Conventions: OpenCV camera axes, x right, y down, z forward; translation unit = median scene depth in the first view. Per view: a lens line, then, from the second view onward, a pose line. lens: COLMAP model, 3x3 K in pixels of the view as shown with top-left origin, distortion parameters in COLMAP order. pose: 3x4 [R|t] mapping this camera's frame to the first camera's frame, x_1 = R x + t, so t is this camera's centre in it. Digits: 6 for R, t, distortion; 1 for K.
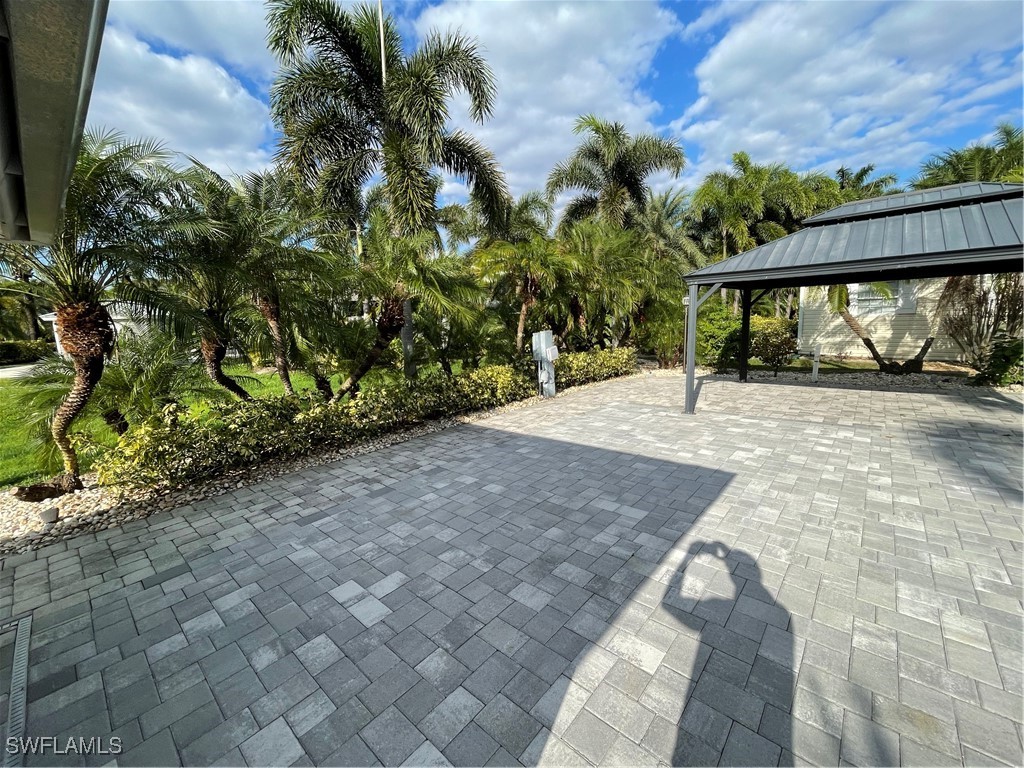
lens RADIAL K [[415.1, 0, 512.6], [0, 415.1, 382.0], [0, 0, 1]] dist [0.000075, 0.000134]
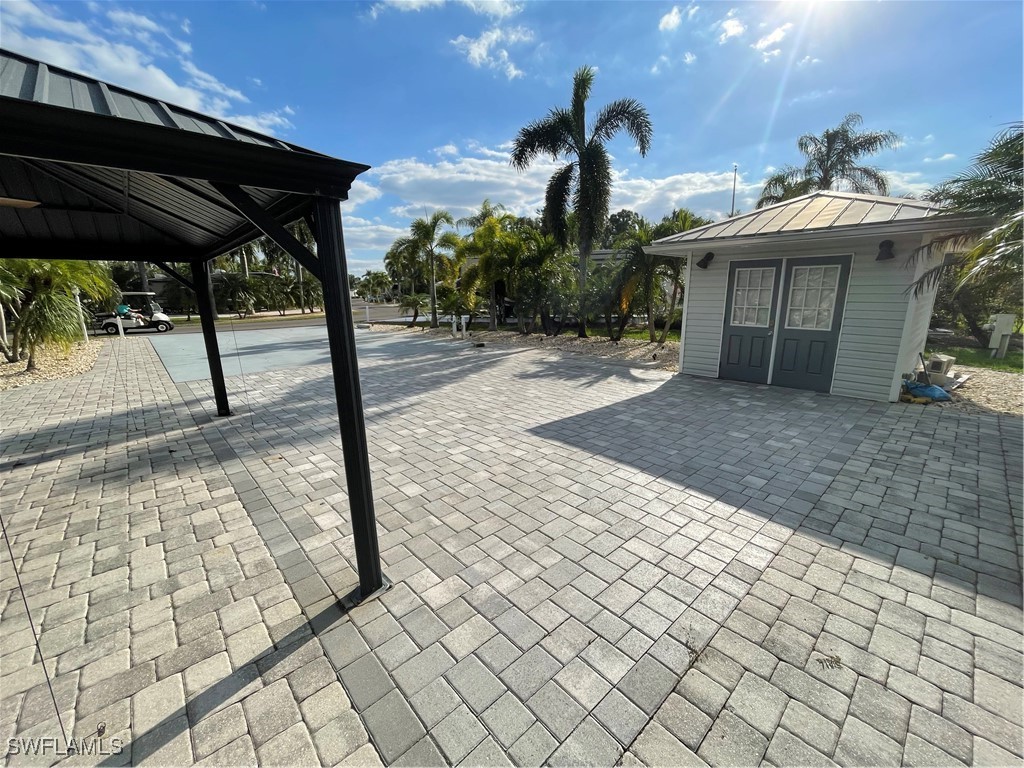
lens RADIAL K [[415.1, 0, 512.6], [0, 415.1, 382.0], [0, 0, 1]] dist [0.000075, 0.000134]
pose [[-0.992251, 0.031496, 0.120195, 0.341282], [0.072314, 0.933018, 0.352488, -0.260900], [-0.101042, 0.358449, -0.928065, 1.634525]]
